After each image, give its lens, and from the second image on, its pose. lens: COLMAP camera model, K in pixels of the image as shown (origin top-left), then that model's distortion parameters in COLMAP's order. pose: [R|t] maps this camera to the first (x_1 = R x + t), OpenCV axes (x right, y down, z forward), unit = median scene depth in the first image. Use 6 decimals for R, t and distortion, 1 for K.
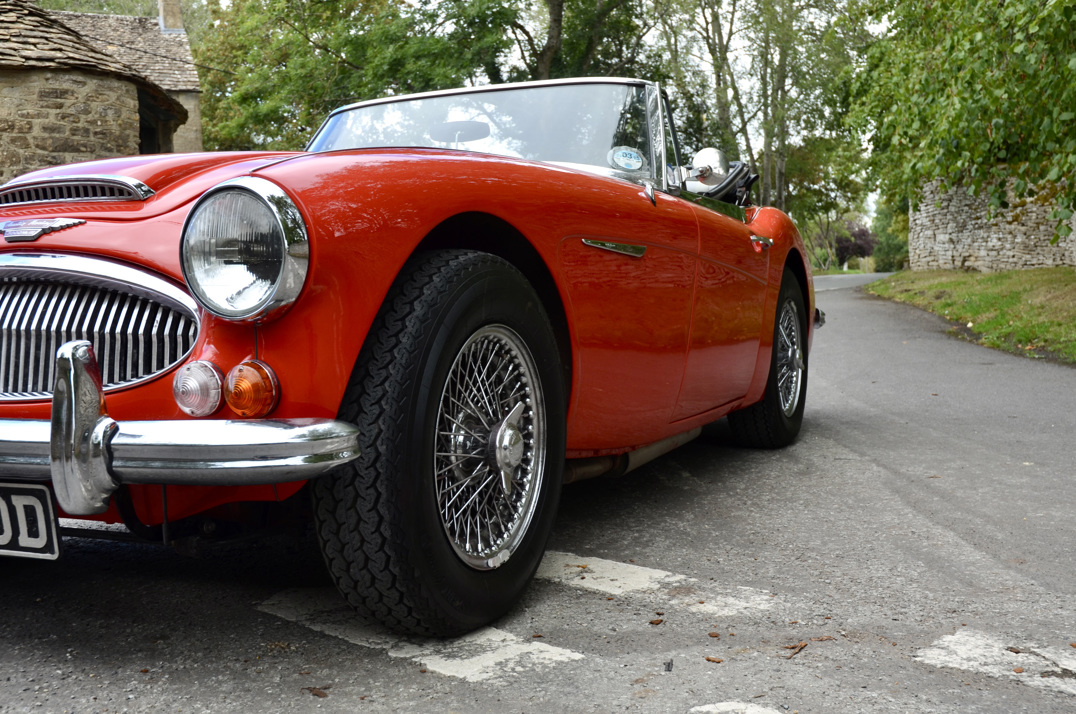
lens RADIAL K [[1158.4, 0, 537.3], [0, 1158.4, 368.3], [0, 0, 1]] dist [0.025691, 0.000000]
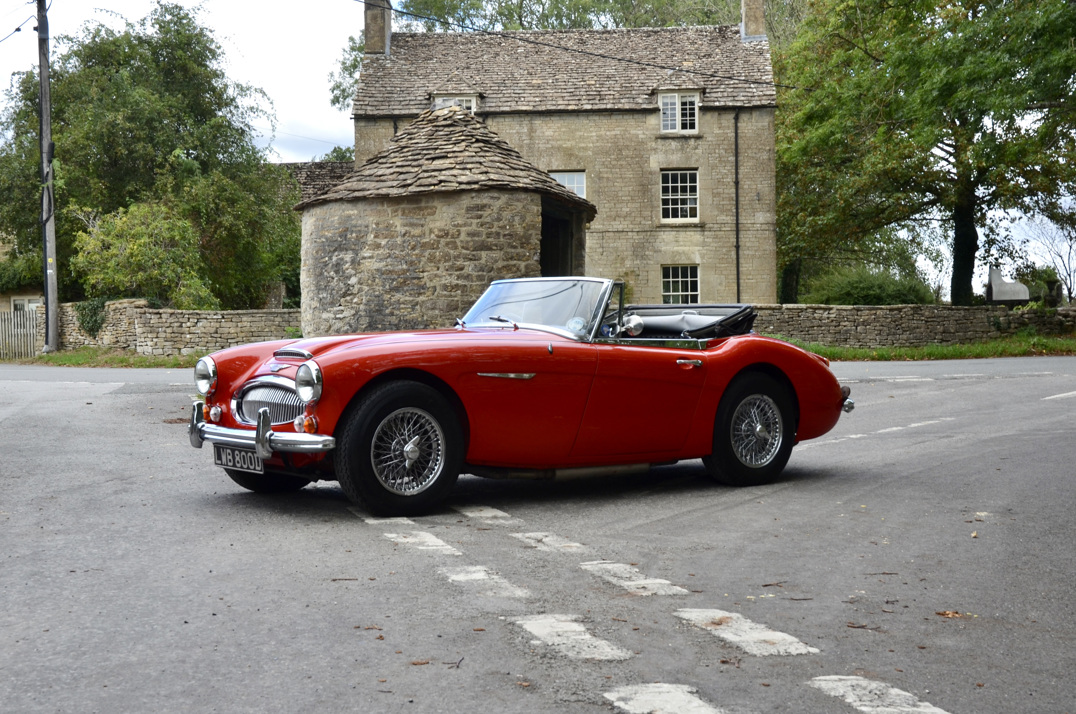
lens RADIAL K [[1567.6, 0, 502.4], [0, 1567.6, 413.7], [0, 0, 1]] dist [0.036235, 0.000000]
pose [[0.868141, 0.051384, -0.493650, 0.518033], [-0.053235, 0.998529, 0.010317, -0.018935], [0.493454, 0.017323, 0.869599, -0.555568]]
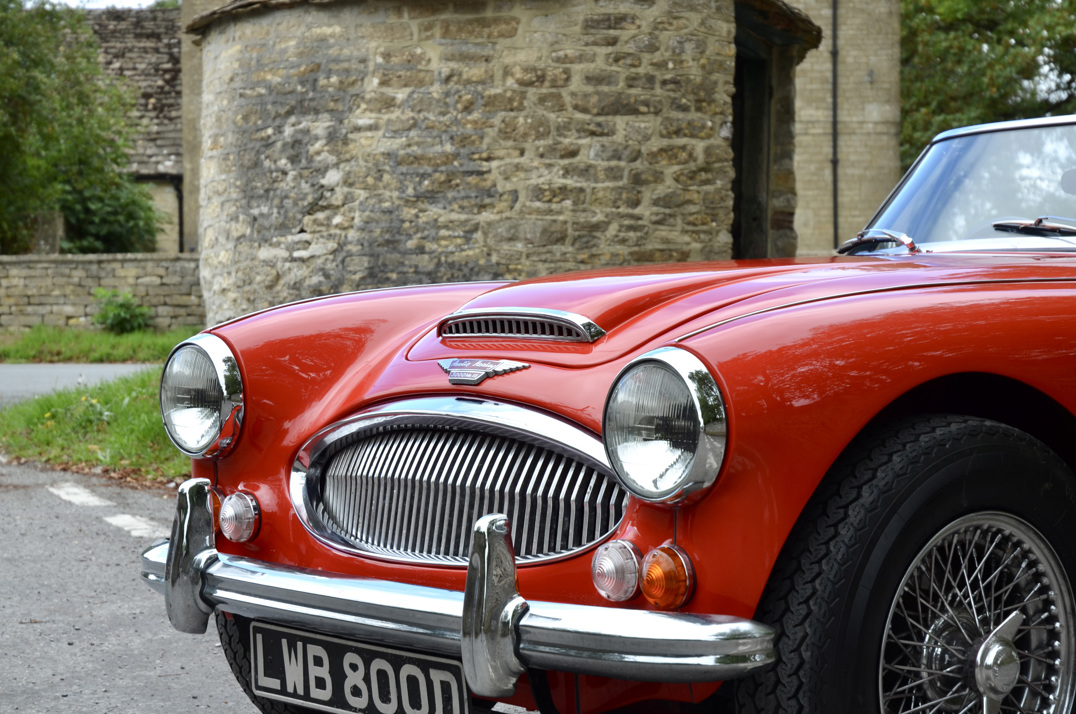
lens RADIAL K [[2368.1, 0, 534.1], [0, 2368.1, 377.3], [0, 0, 1]] dist [0.189953, 0.000000]
pose [[0.905585, 0.042610, -0.422019, 0.095527], [-0.055204, 0.998319, -0.017662, -0.021644], [0.420556, 0.039292, 0.906415, -0.161219]]
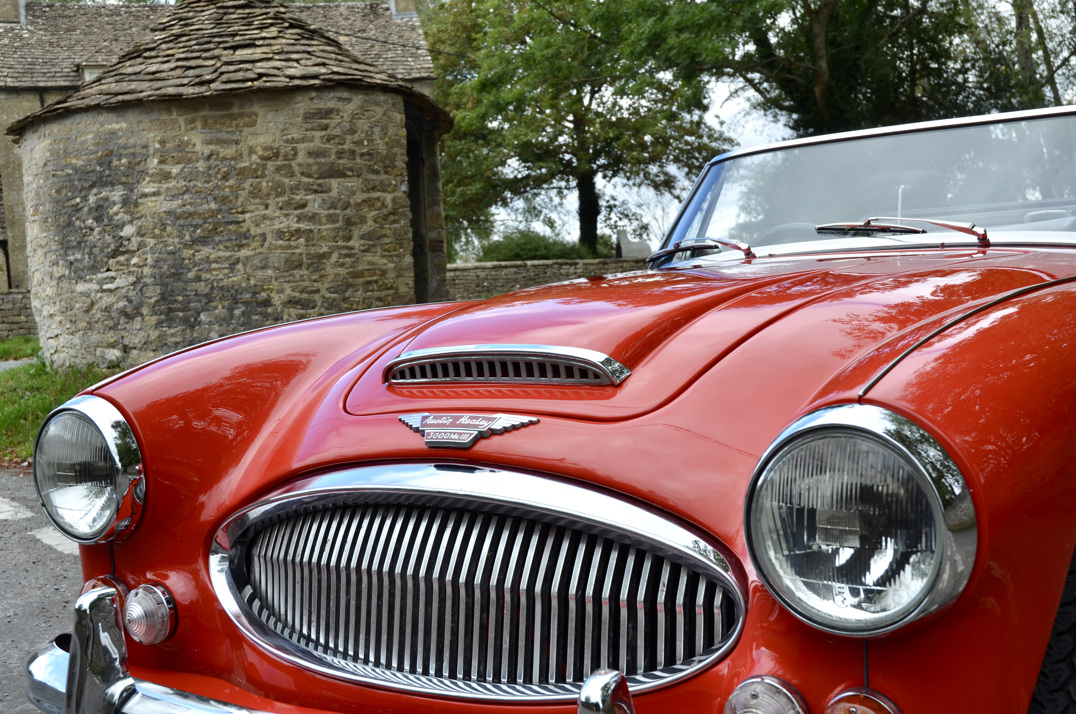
lens RADIAL K [[1278.6, 0, 537.4], [0, 1278.6, 366.1], [0, 0, 1]] dist [0.029661, 0.000000]
pose [[0.980759, -0.016979, -0.194484, -0.060325], [0.017754, 0.999840, 0.002240, -0.040464], [0.194415, -0.005650, 0.980903, 0.061668]]
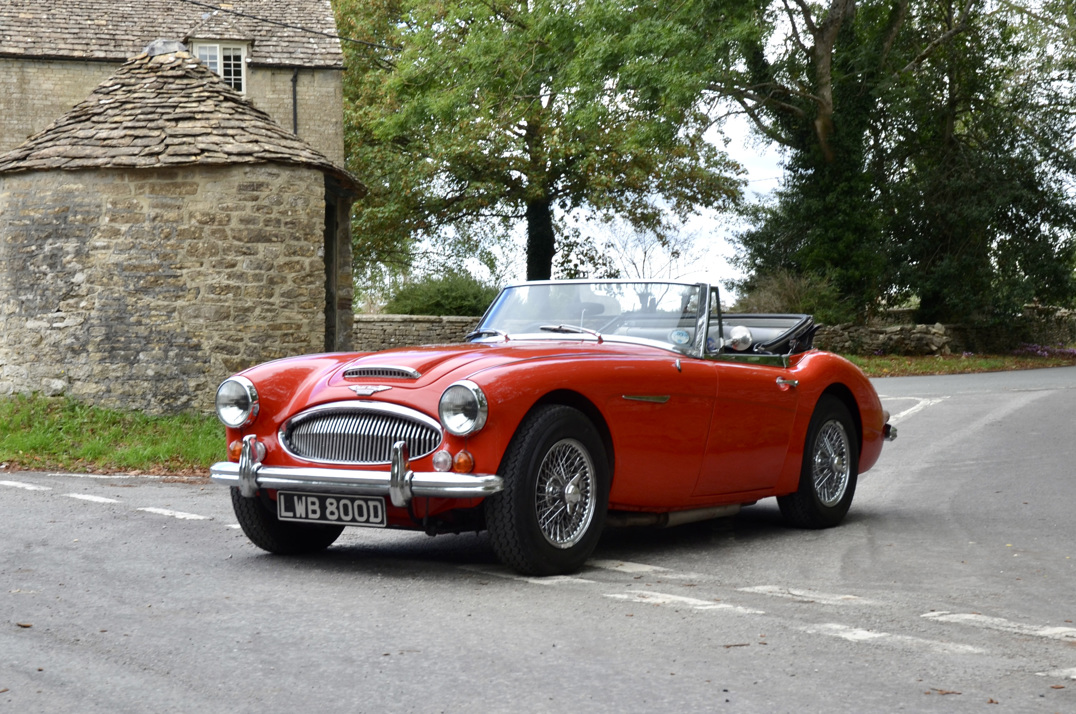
lens RADIAL K [[2004.1, 0, 546.7], [0, 2004.1, 431.7], [0, 0, 1]] dist [0.106774, 0.000000]
pose [[0.986635, 0.034708, -0.159208, 0.138042], [-0.038177, 0.999095, -0.018779, 0.005831], [0.158412, 0.024607, 0.987066, -0.723375]]
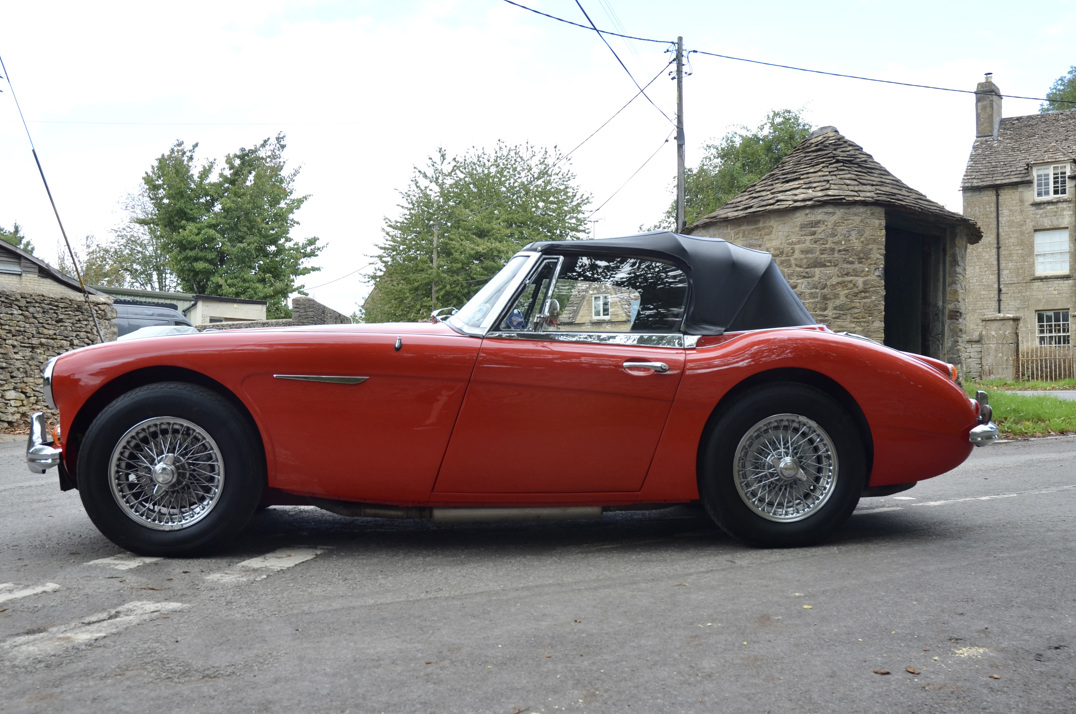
lens RADIAL K [[1091.2, 0, 560.9], [0, 1091.2, 370.2], [0, 0, 1]] dist [-0.033265, 0.000000]
pose [[0.482665, 0.025260, -0.875441, 0.534519], [-0.068766, 0.997591, -0.009129, -0.040523], [0.873101, 0.064607, 0.483240, 0.169166]]
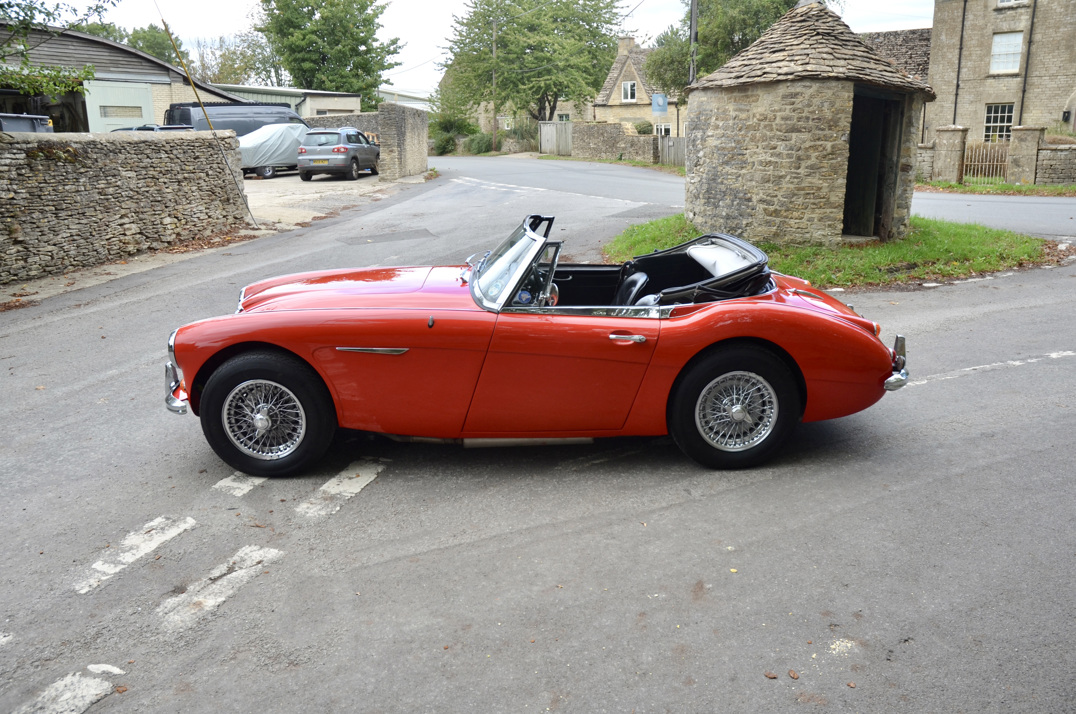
lens RADIAL K [[850.8, 0, 540.3], [0, 850.8, 359.9], [0, 0, 1]] dist [-0.123145, 0.079685]
pose [[0.421814, 0.265741, -0.866865, 0.519900], [-0.057956, 0.962032, 0.266714, -0.173116], [0.904828, -0.062264, 0.421199, 0.194895]]
